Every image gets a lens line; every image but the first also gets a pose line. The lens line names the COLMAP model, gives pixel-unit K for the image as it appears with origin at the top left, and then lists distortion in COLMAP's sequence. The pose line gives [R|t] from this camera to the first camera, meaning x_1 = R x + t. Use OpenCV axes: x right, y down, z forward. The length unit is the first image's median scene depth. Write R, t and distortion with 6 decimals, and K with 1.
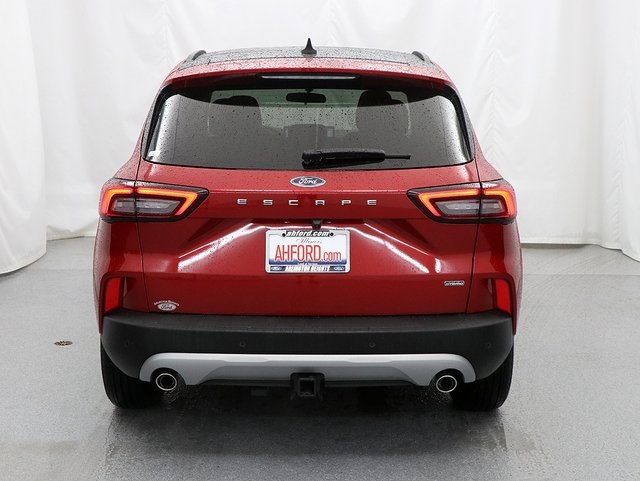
lens RADIAL K [[839.3, 0, 320.0], [0, 839.3, 244.9], [0, 0, 1]] dist [-0.051497, 0.000000]
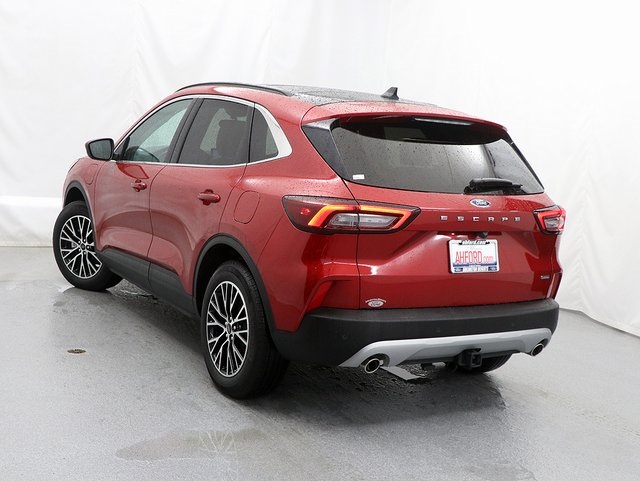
lens RADIAL K [[763.6, 0, 319.6], [0, 763.6, 238.8], [0, 0, 1]] dist [-0.116520, 0.000000]
pose [[0.892346, -0.005406, 0.451320, -0.764431], [0.013799, 0.999788, -0.015307, -0.004375], [-0.451141, 0.019886, 0.892231, 0.049195]]
